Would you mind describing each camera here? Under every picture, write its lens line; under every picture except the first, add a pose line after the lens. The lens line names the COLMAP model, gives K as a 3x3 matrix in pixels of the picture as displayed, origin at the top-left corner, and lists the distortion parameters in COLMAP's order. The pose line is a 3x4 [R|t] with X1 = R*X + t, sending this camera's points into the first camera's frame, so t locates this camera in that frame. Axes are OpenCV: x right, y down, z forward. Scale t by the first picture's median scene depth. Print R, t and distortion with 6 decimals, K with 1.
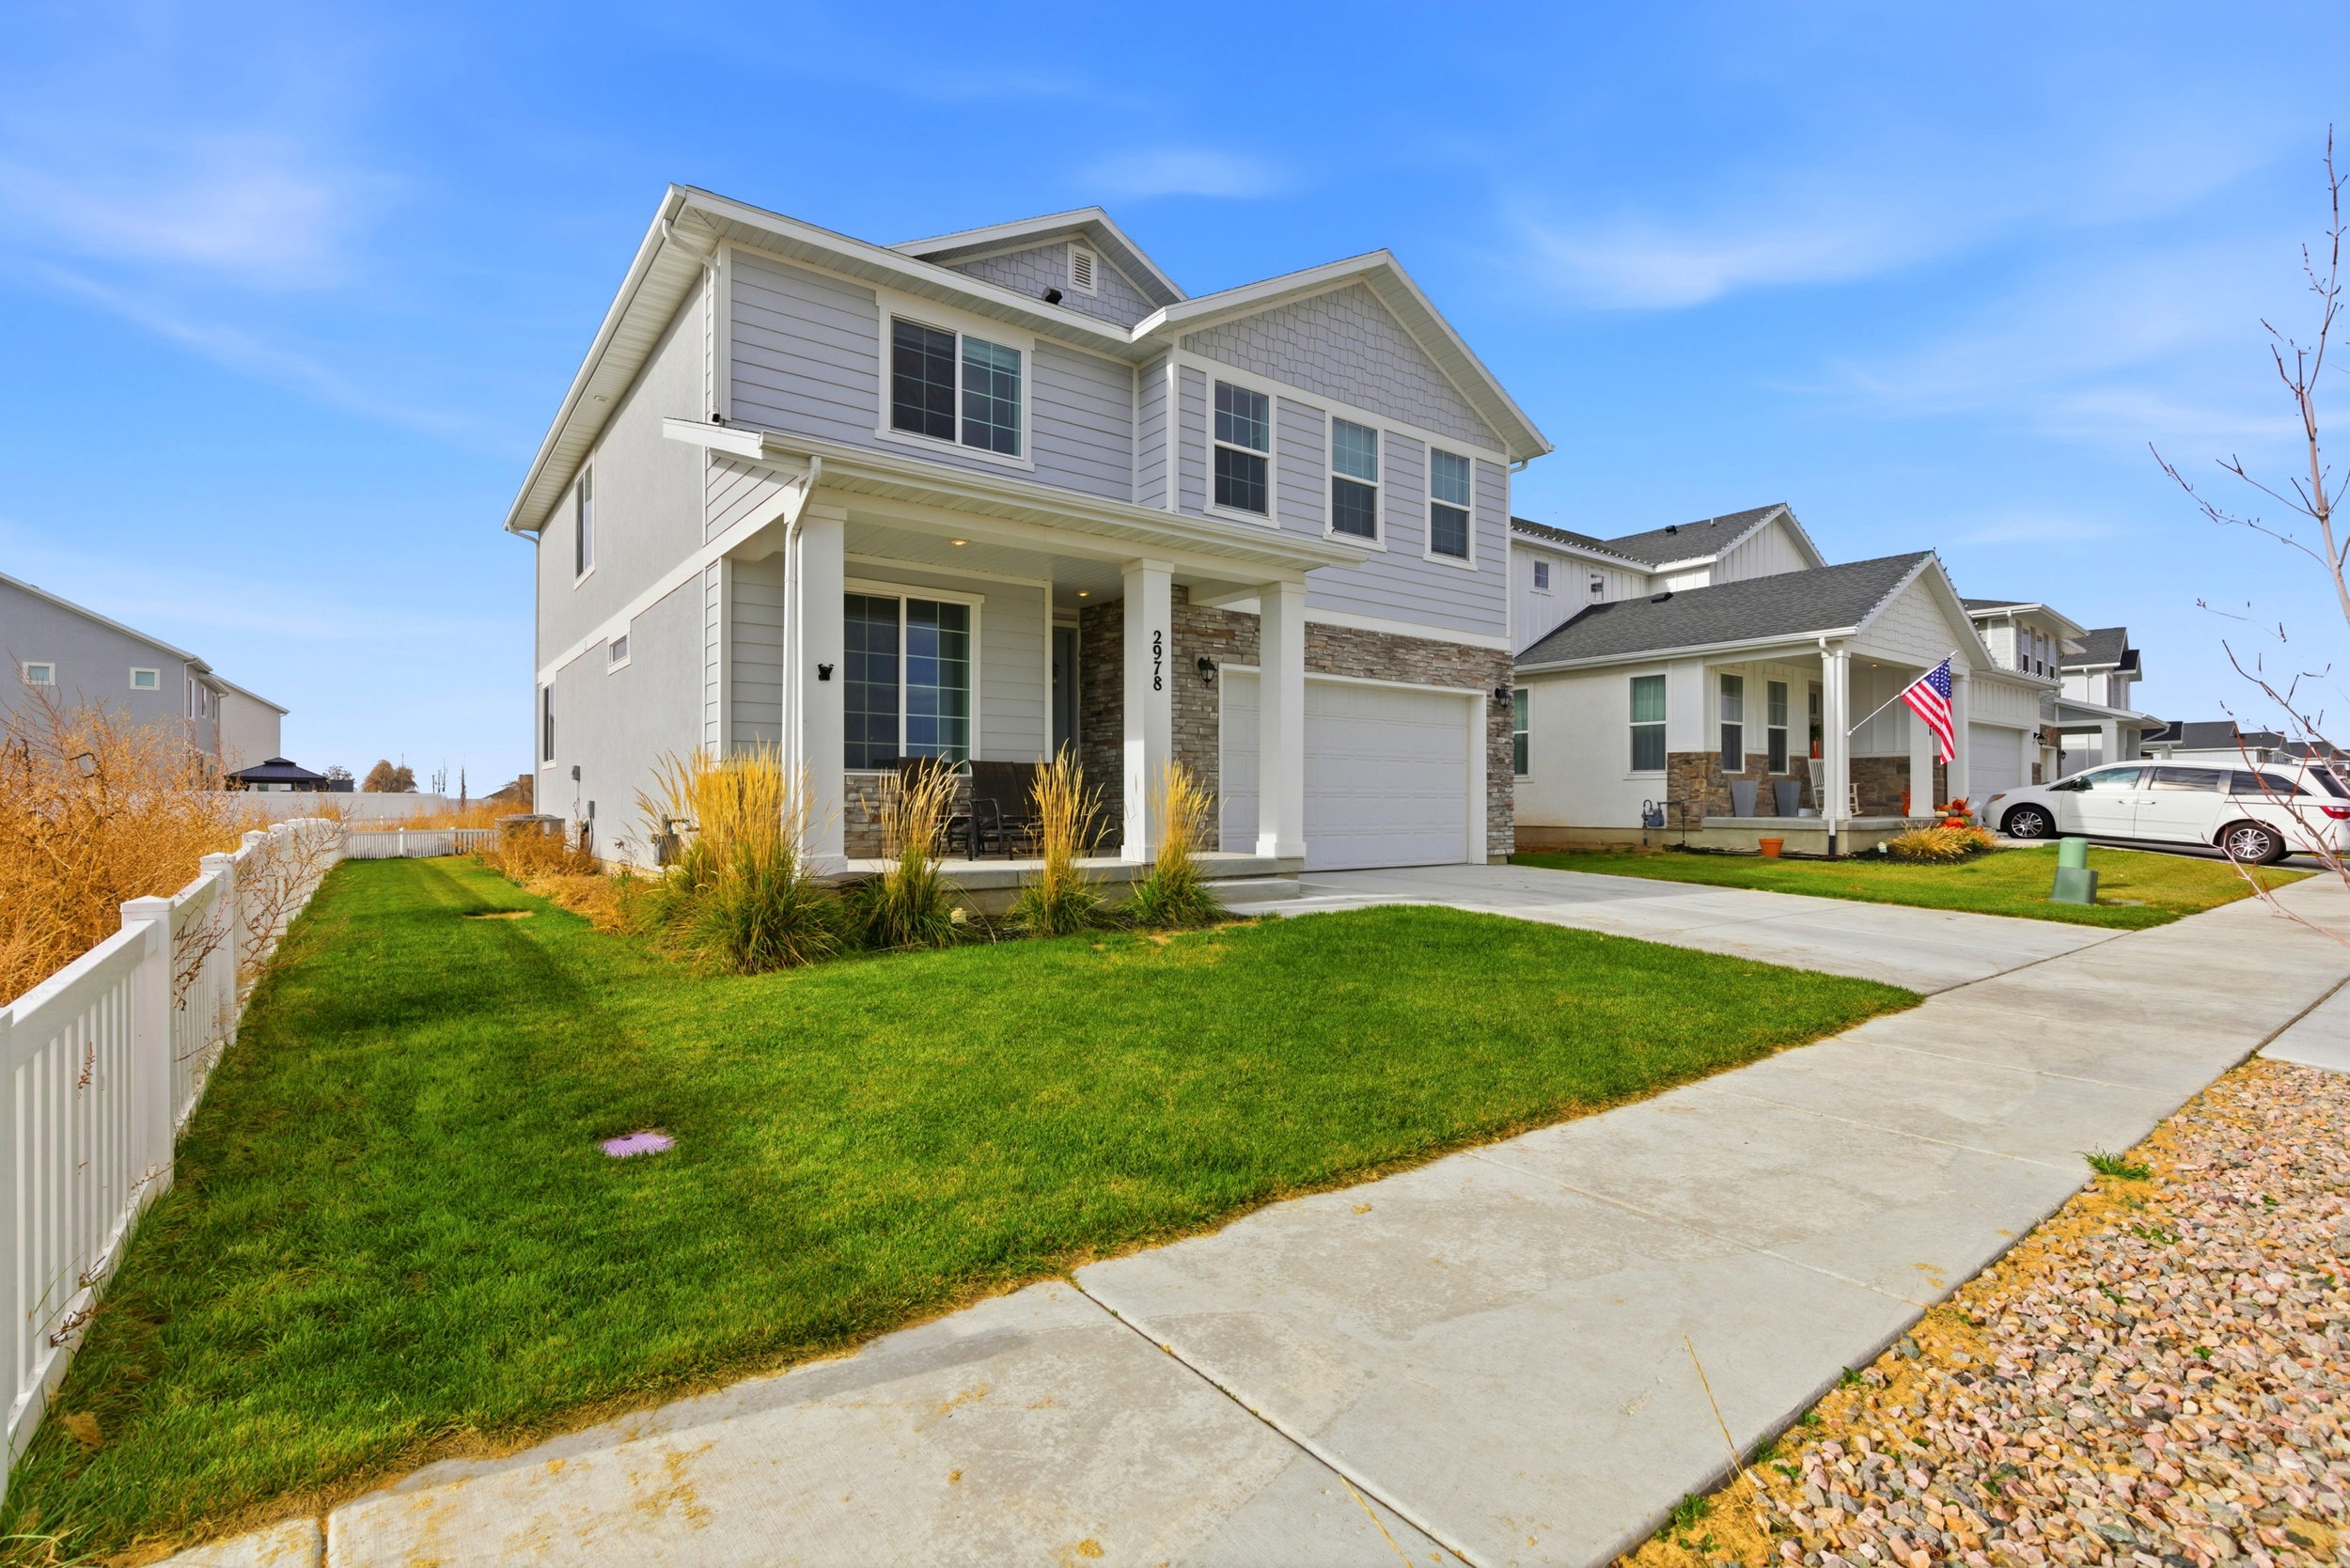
lens RADIAL K [[1079.8, 0, 1184.8], [0, 1079.8, 796.0], [0, 0, 1]] dist [-0.000596, -0.000169]
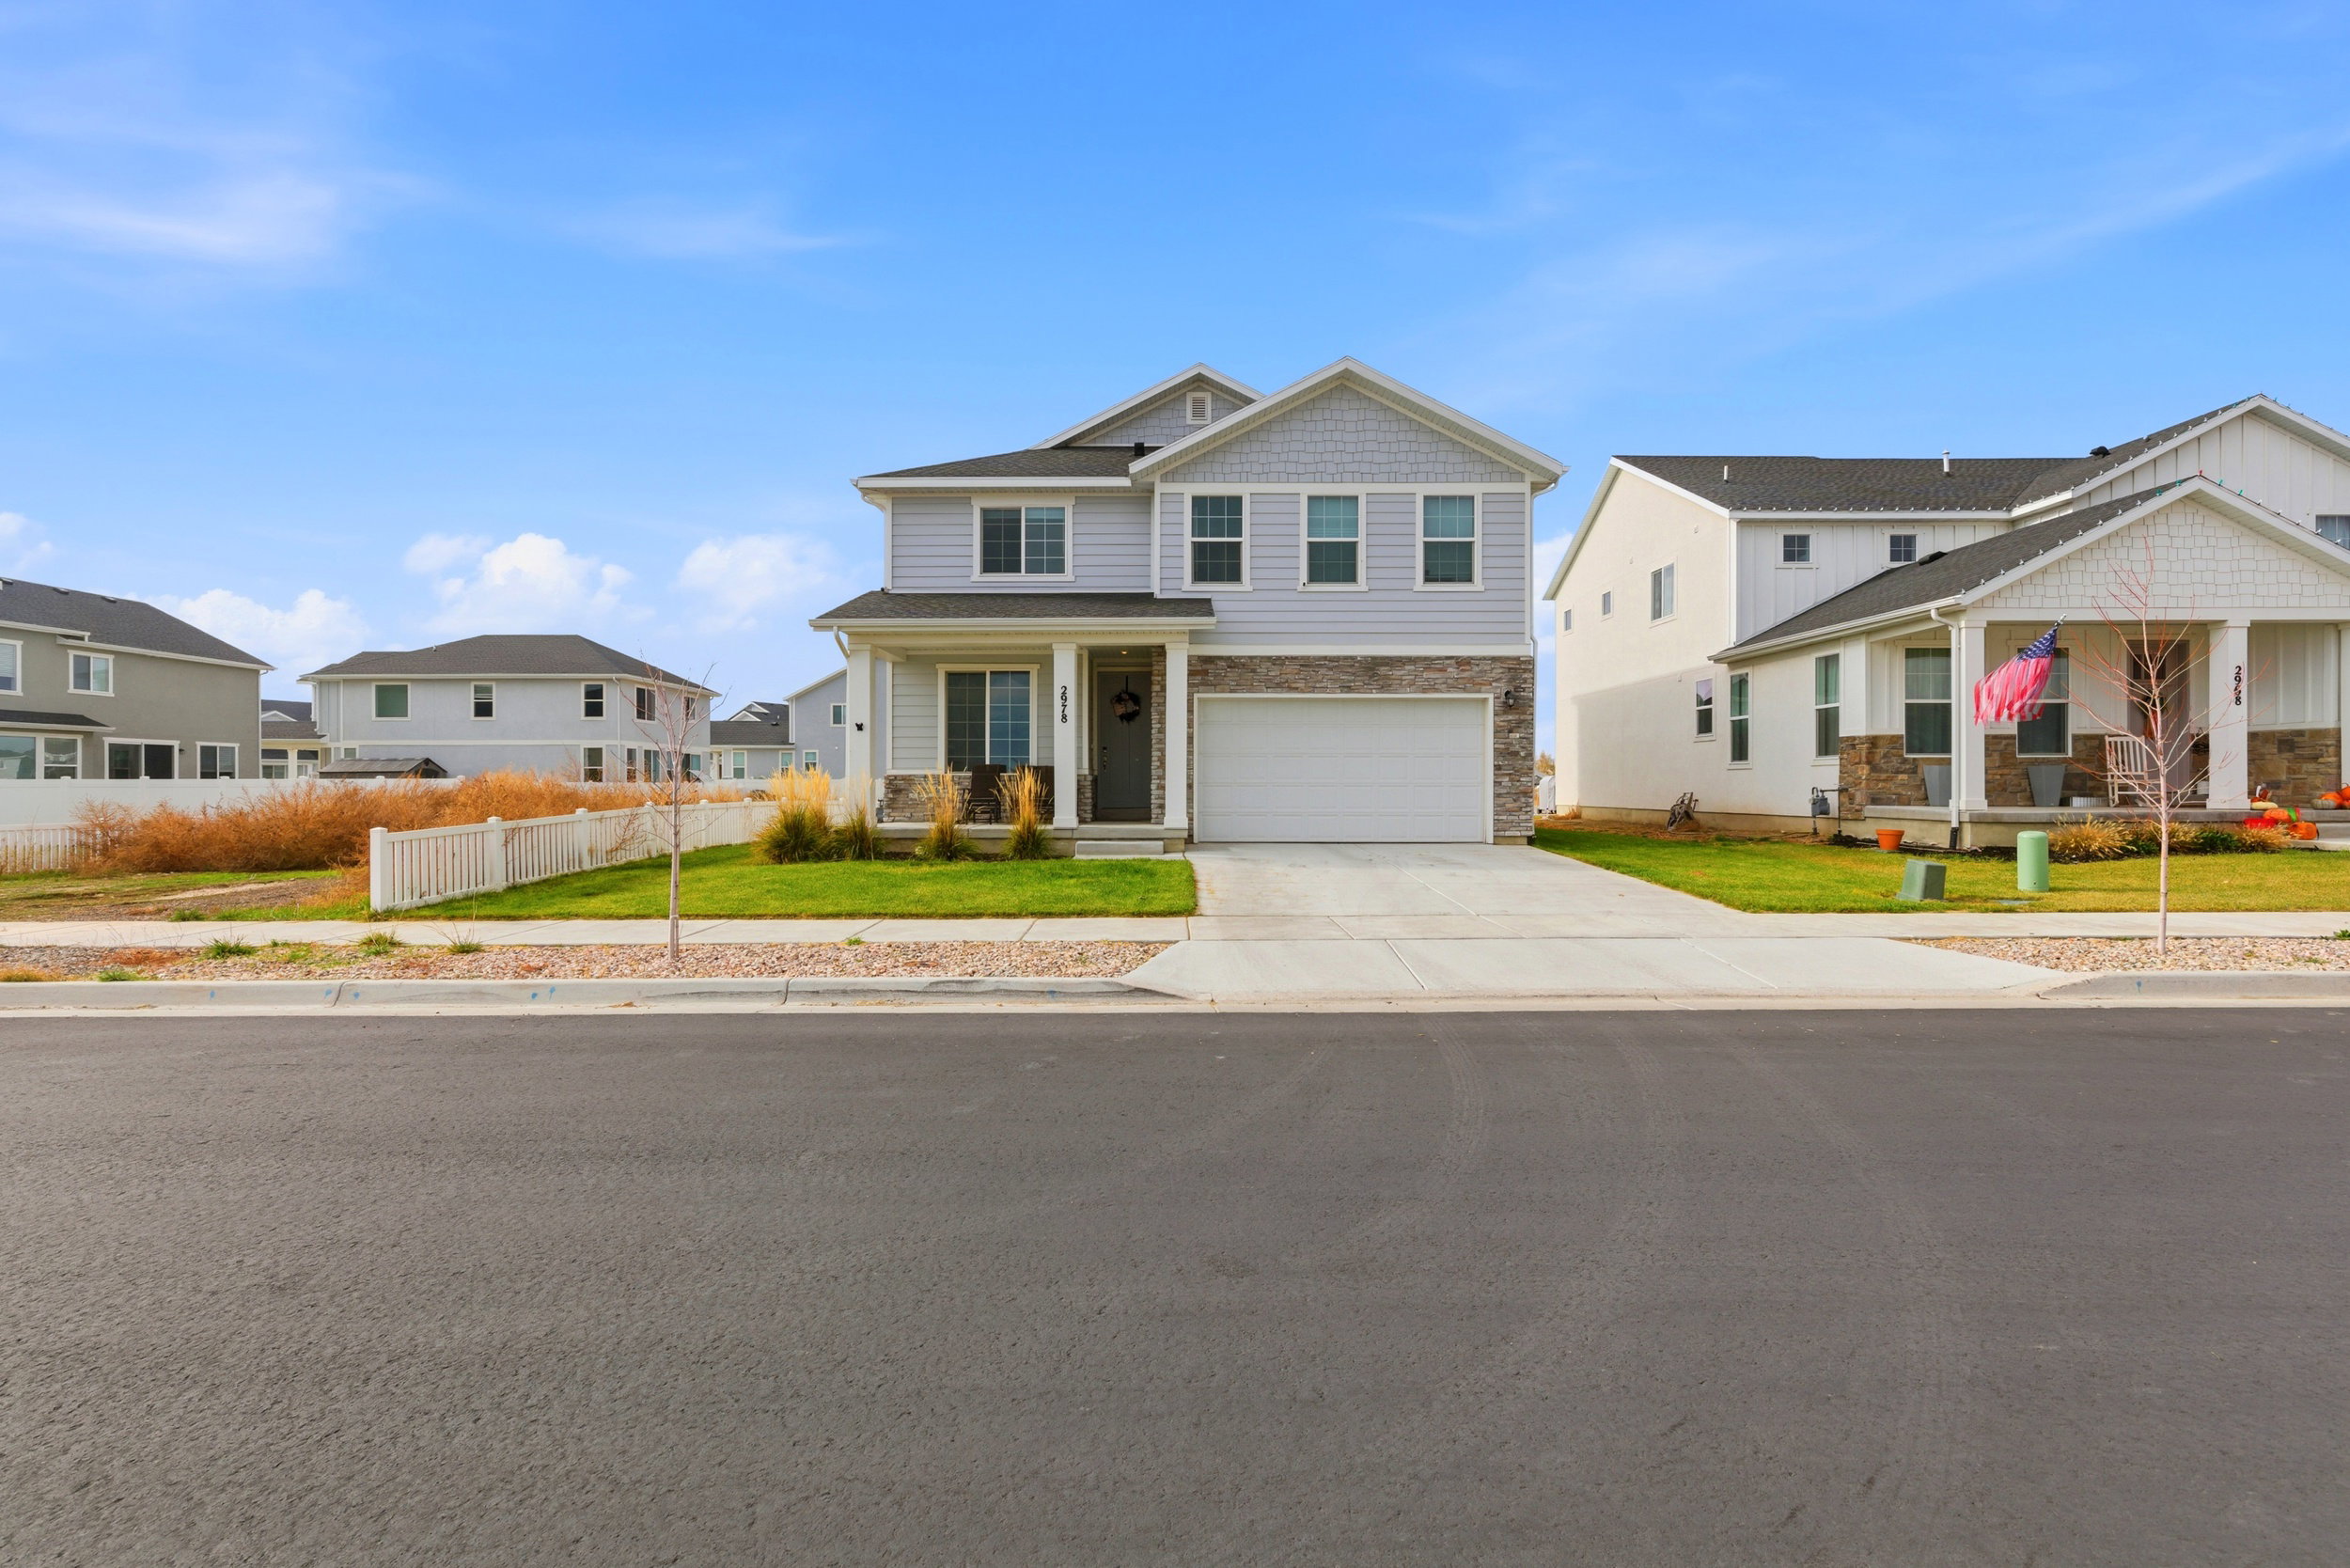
lens RADIAL K [[1079.8, 0, 1184.8], [0, 1079.8, 796.0], [0, 0, 1]] dist [-0.000596, -0.000169]
pose [[0.788824, 0.006059, -0.614590, 0.754896], [0.004290, 0.999873, 0.015365, -0.007231], [0.614605, -0.014757, 0.788697, -0.120014]]
